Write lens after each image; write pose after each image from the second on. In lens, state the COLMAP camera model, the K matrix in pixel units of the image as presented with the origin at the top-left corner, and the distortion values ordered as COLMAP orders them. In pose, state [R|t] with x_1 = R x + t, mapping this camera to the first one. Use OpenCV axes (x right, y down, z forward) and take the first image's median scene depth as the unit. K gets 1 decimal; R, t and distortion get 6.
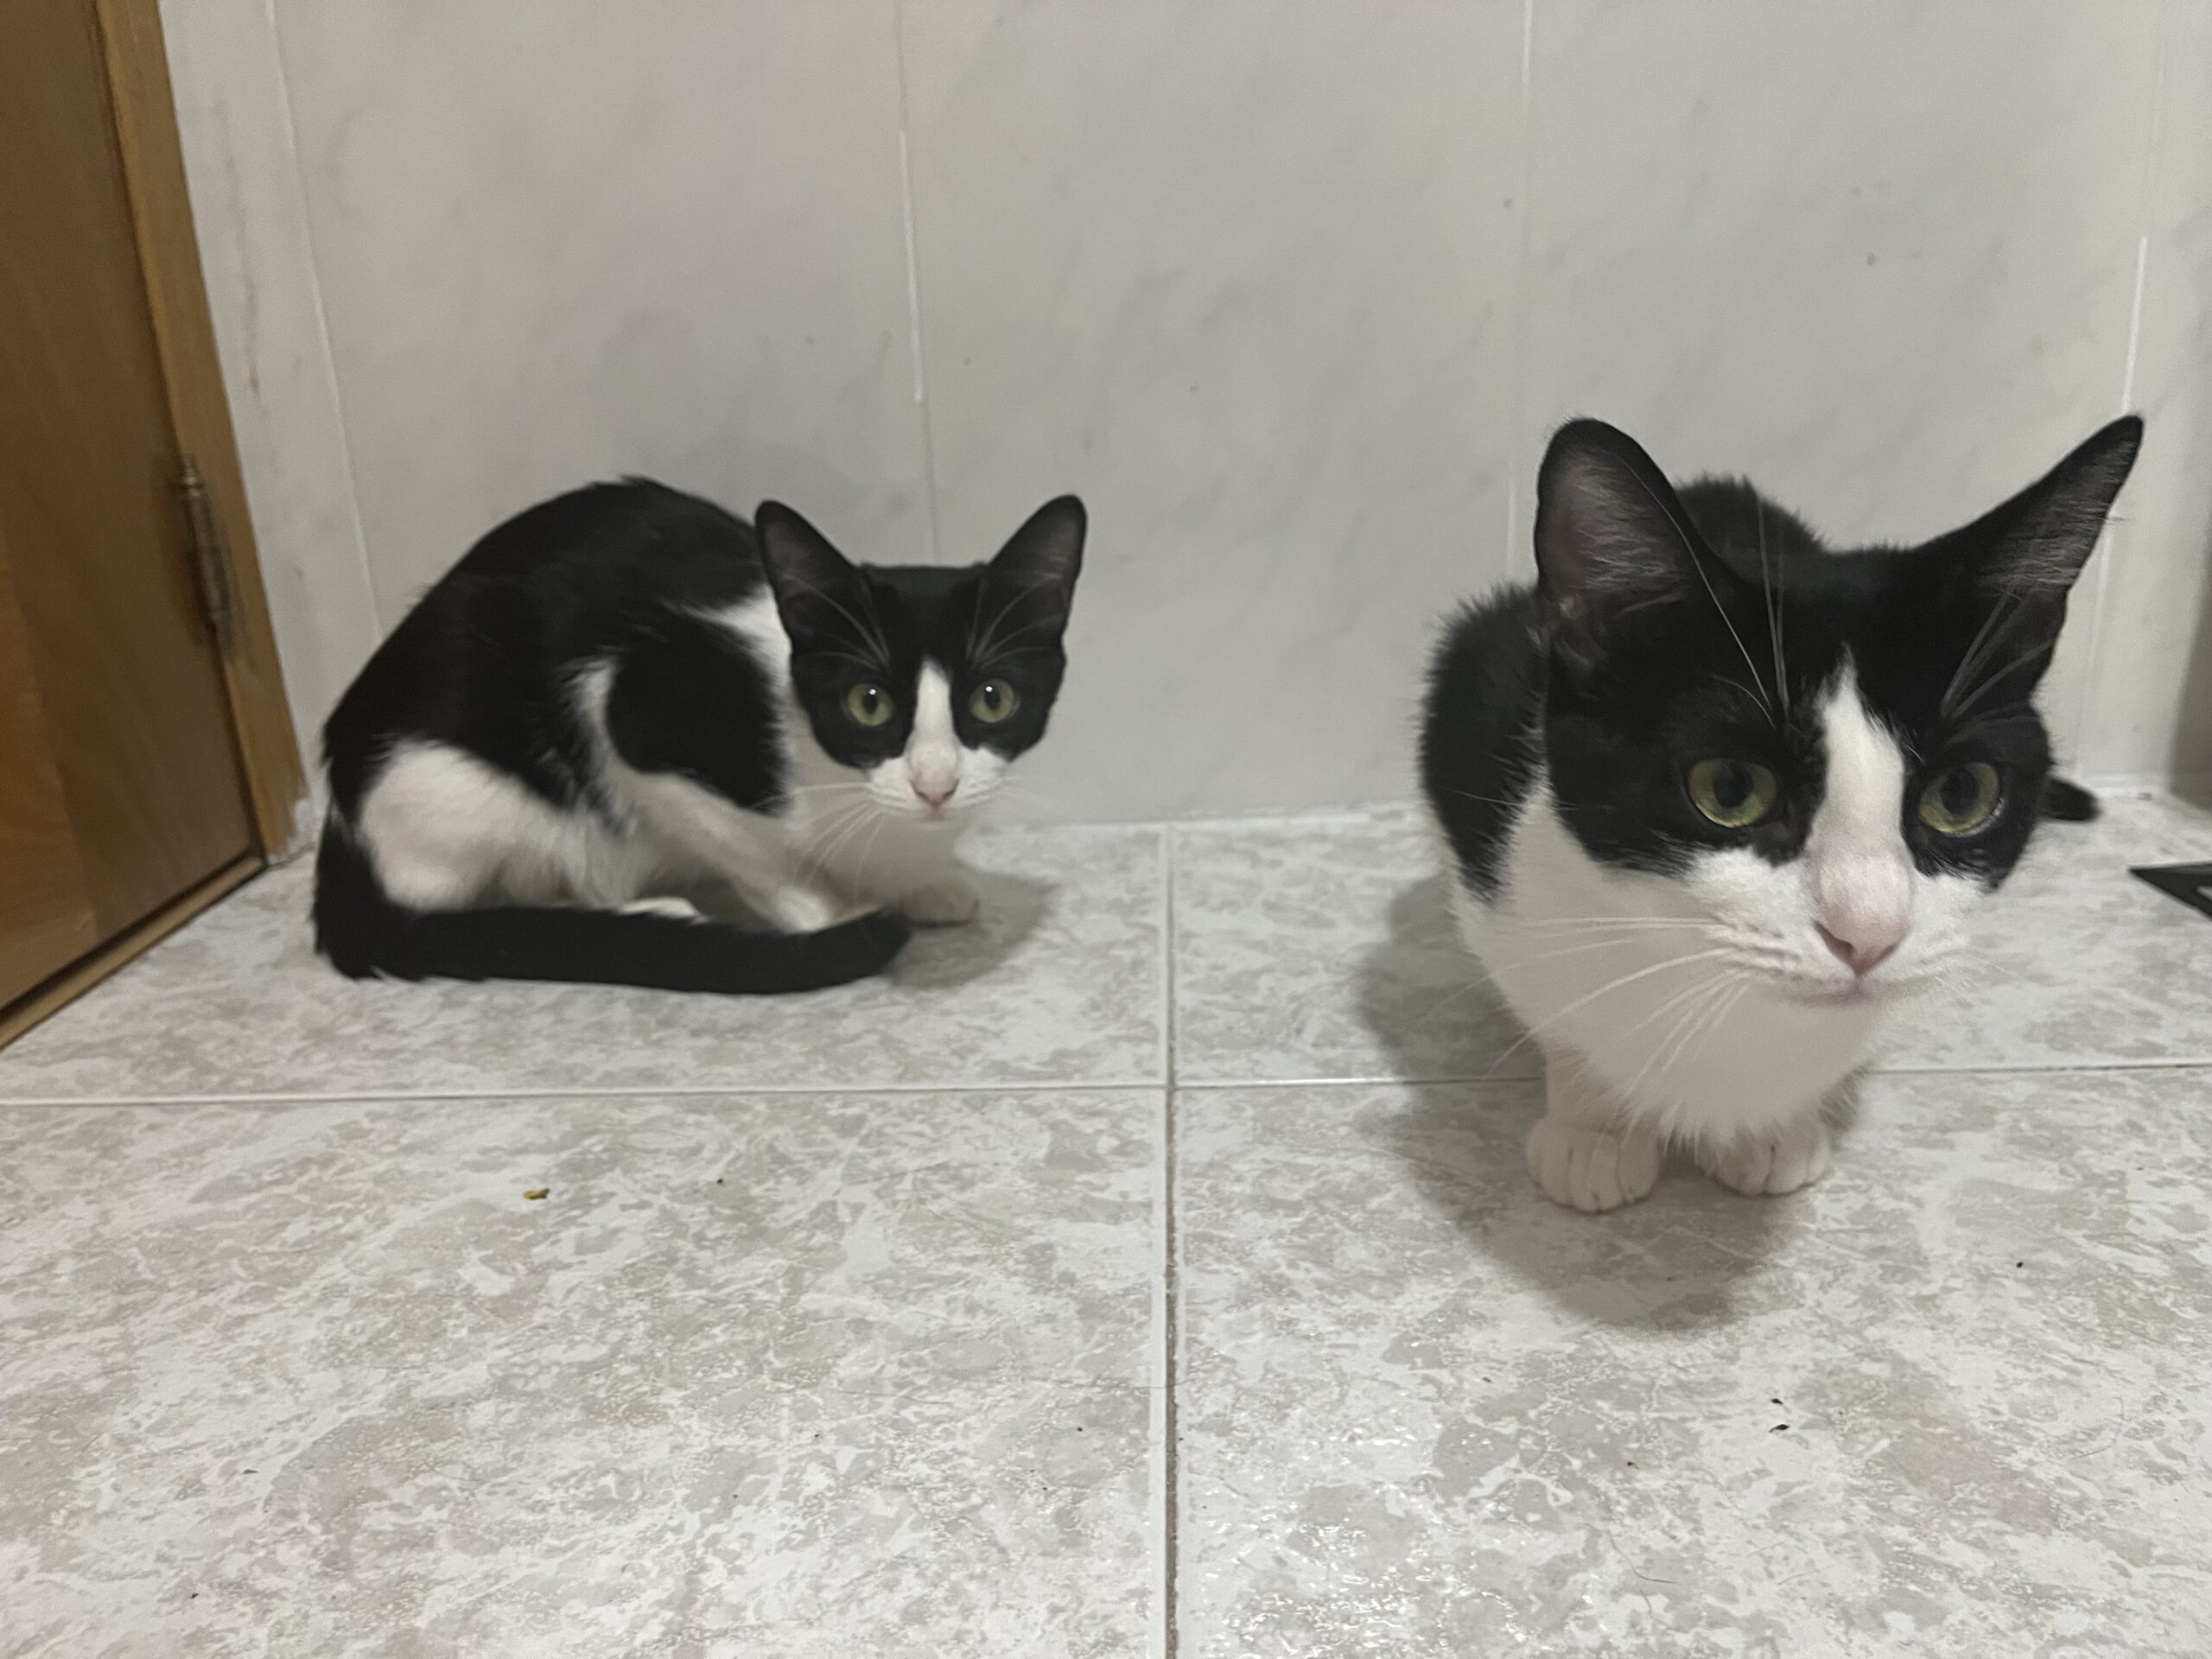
lens RADIAL K [[1678.7, 0, 1089.3], [0, 1678.7, 833.4], [0, 0, 1]] dist [0.019457, -0.018556]
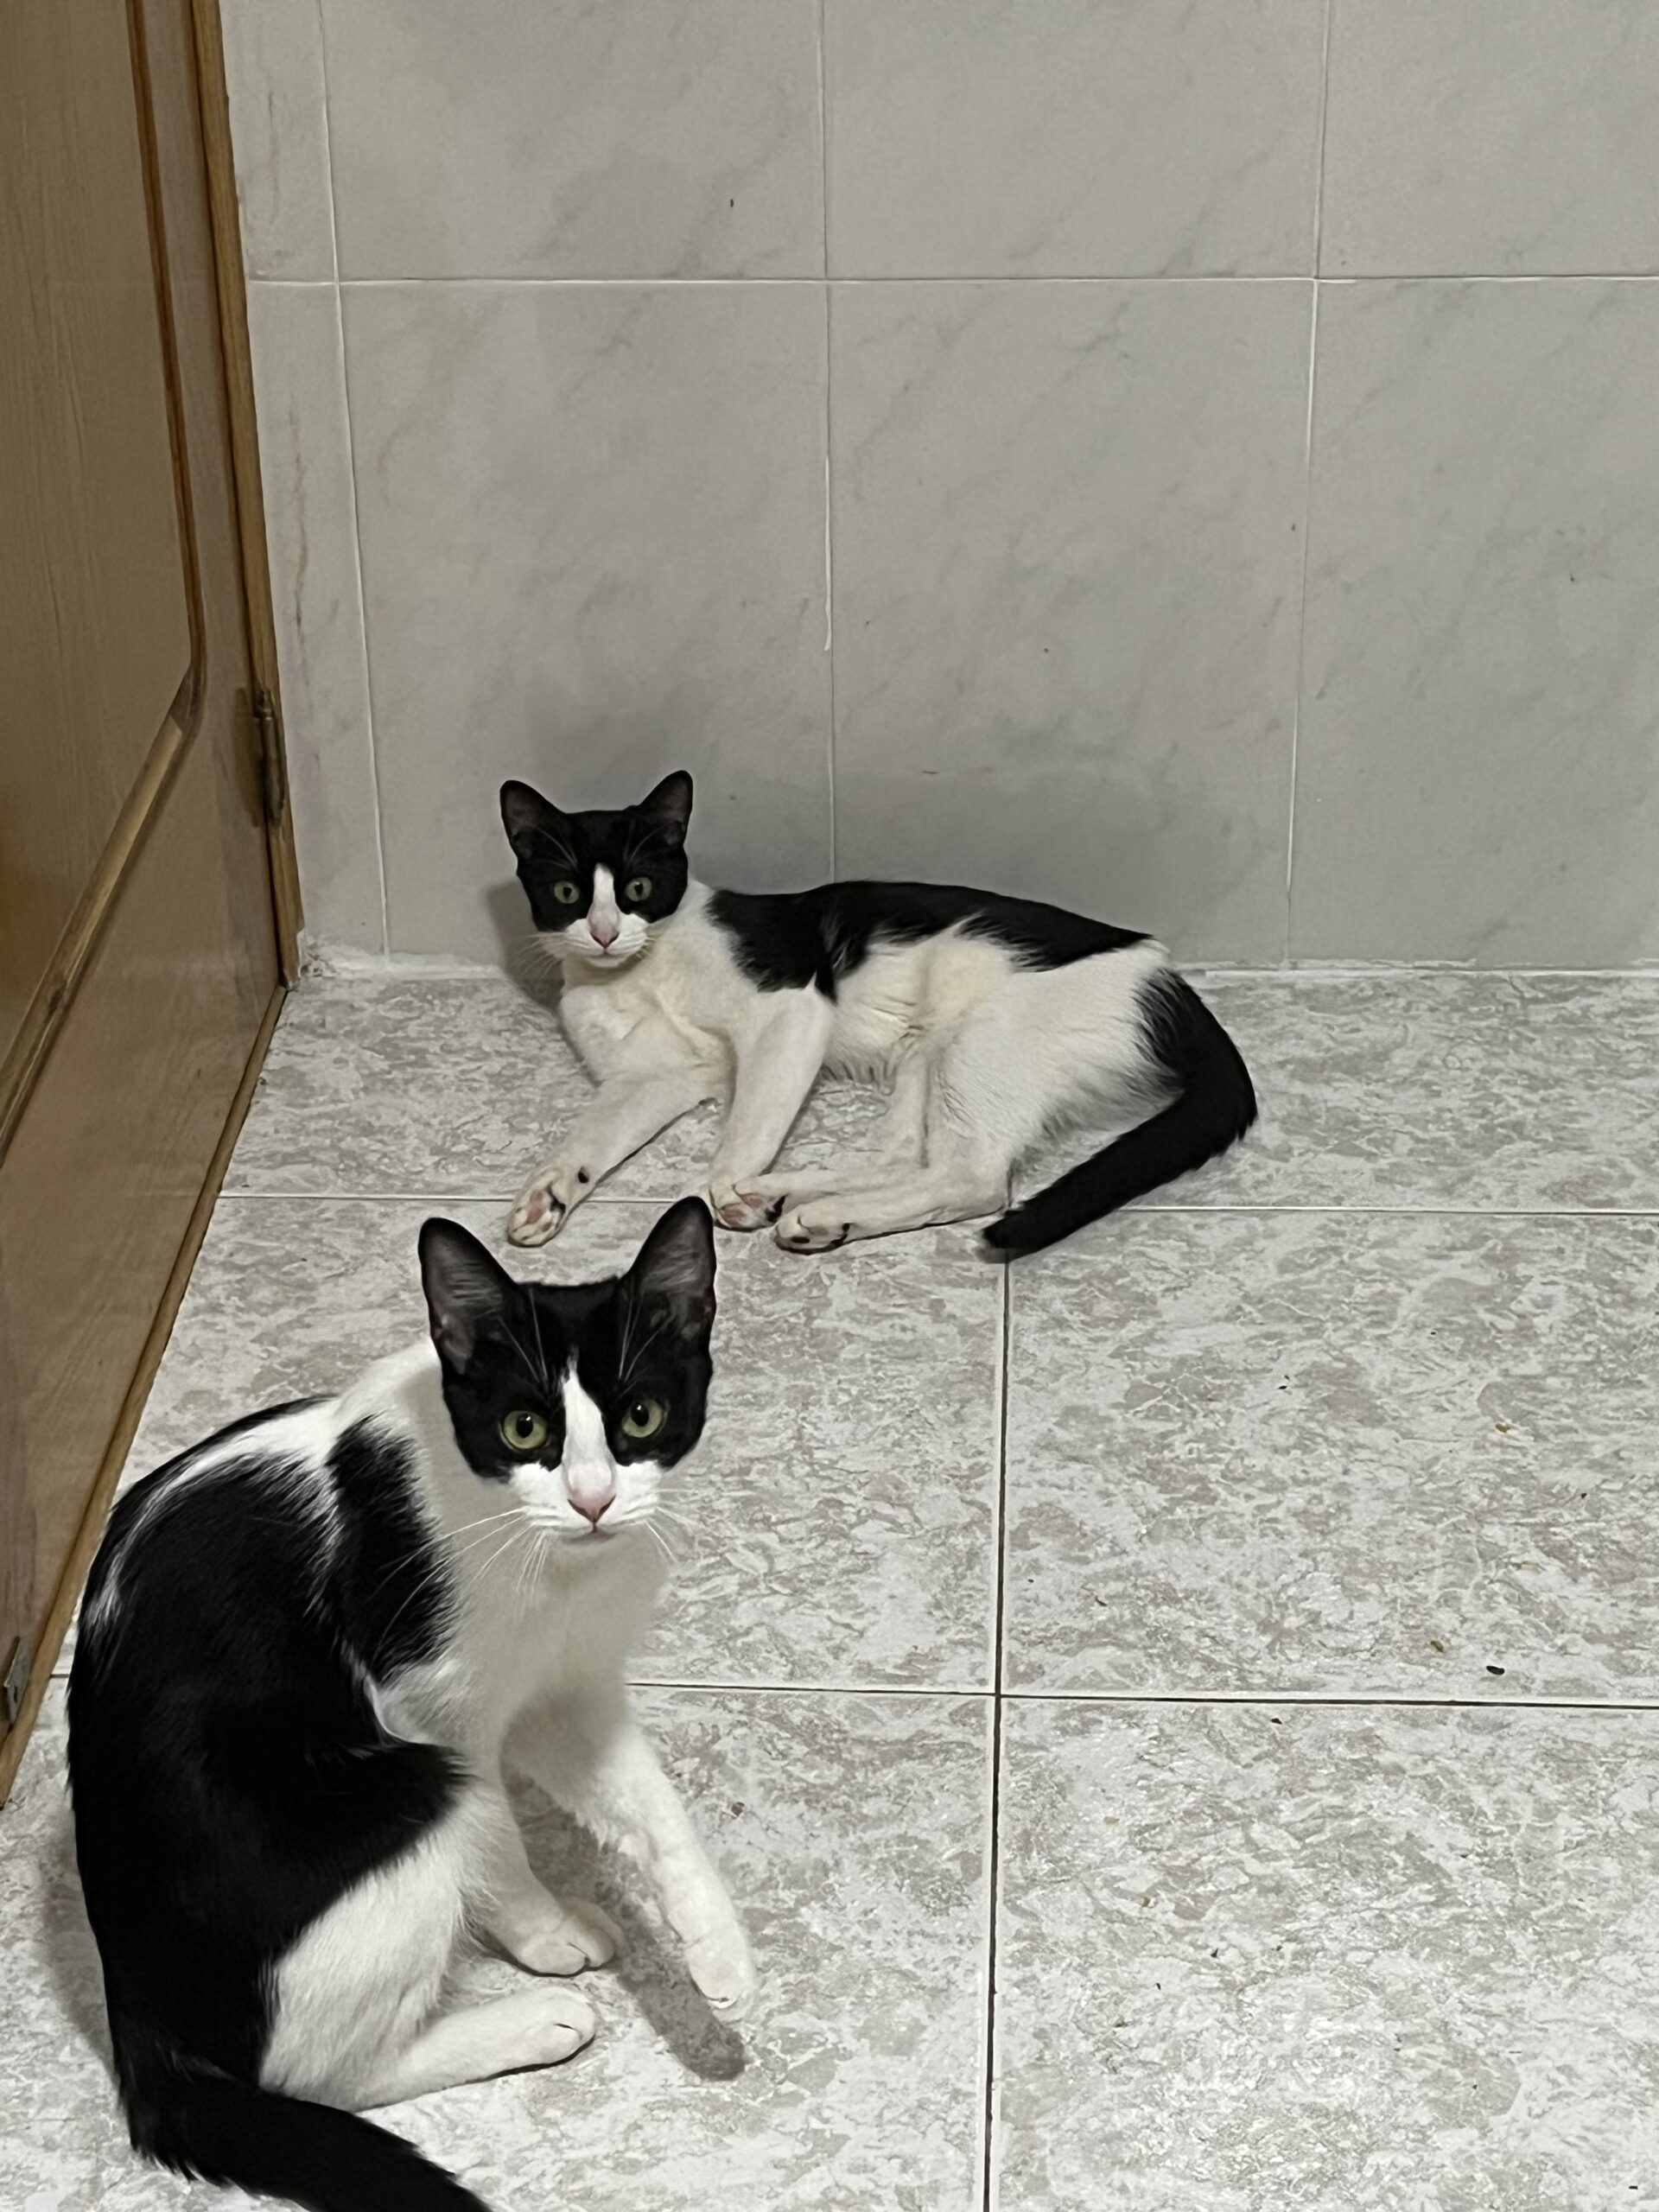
lens RADIAL K [[4048.2, 0, 831.4], [0, 4048.2, 1107.3], [0, 0, 1]] dist [0.051080, 0.000000]
pose [[0.999548, 0.028145, 0.010549, -0.214153], [-0.029582, 0.983331, 0.179403, -0.823496], [-0.005324, -0.179634, 0.983719, -3.629945]]
